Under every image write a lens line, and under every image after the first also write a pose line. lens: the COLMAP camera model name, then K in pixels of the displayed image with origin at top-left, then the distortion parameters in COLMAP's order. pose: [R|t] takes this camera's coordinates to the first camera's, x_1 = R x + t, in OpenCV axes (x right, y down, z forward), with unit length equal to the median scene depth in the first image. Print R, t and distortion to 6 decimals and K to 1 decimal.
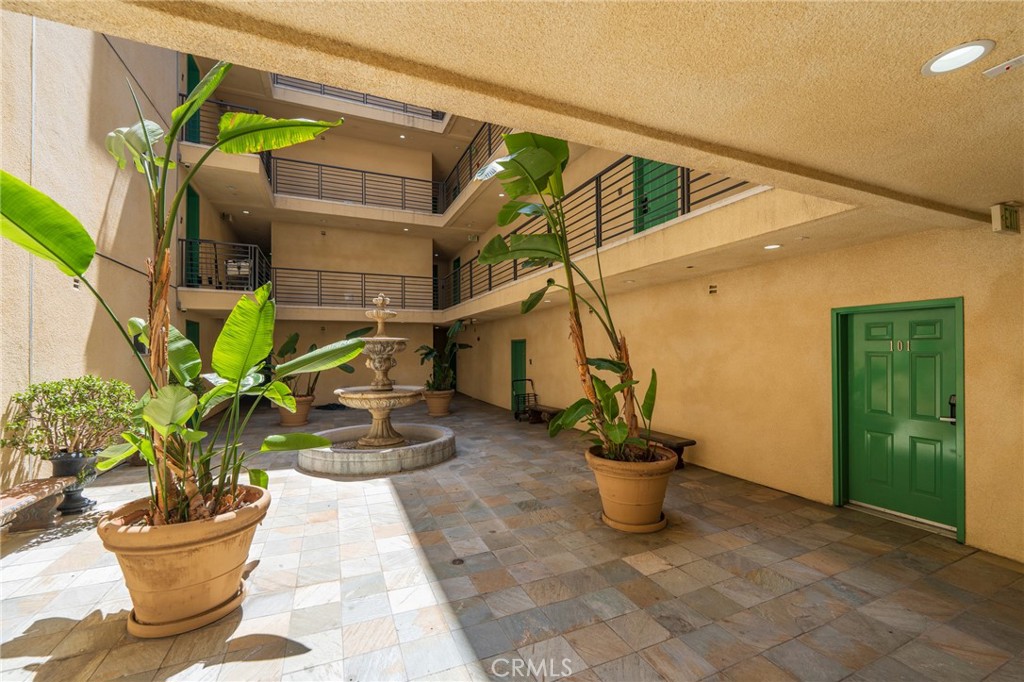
lens RADIAL K [[417.9, 0, 511.8], [0, 417.9, 347.7], [0, 0, 1]] dist [-0.001098, -0.000531]
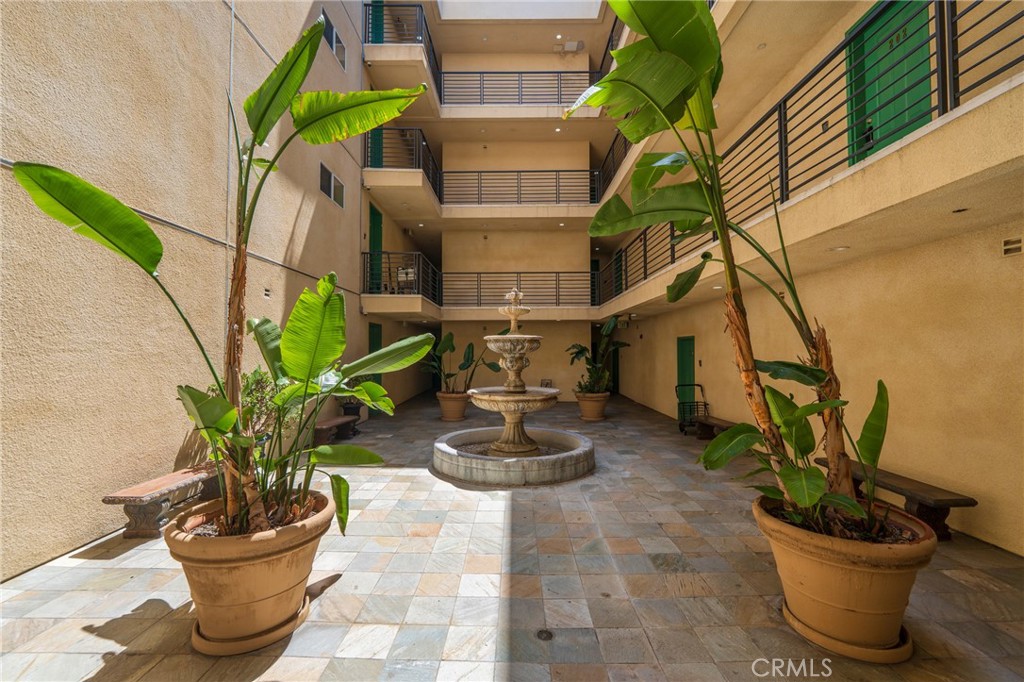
lens RADIAL K [[416.6, 0, 512.0], [0, 416.6, 341.0], [0, 0, 1]] dist [-0.001436, -0.000463]
pose [[0.914560, -0.006437, -0.404399, 0.092035], [0.000926, 0.999904, -0.013821, 0.002150], [0.404449, 0.012265, 0.914478, 0.230187]]
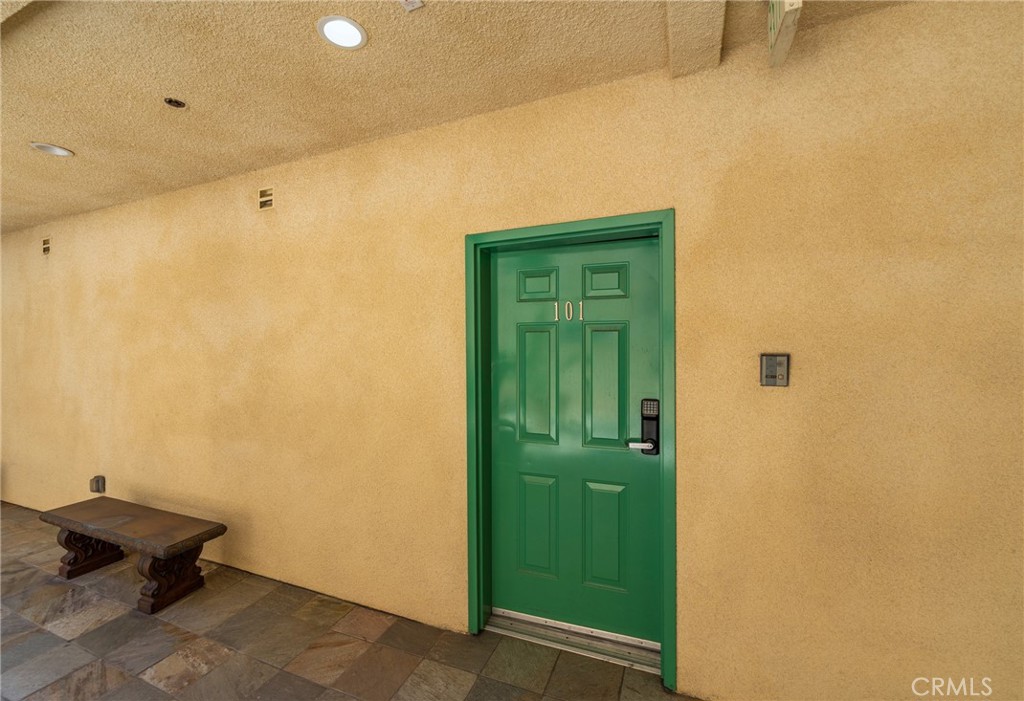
lens RADIAL K [[417.9, 0, 512.0], [0, 417.9, 350.5], [0, 0, 1]] dist [-0.000445, -0.000041]
pose [[0.713471, -0.007583, 0.700643, 0.448237], [-0.001898, 0.999917, 0.012755, 0.035306], [-0.700682, -0.010430, 0.713398, 0.595971]]
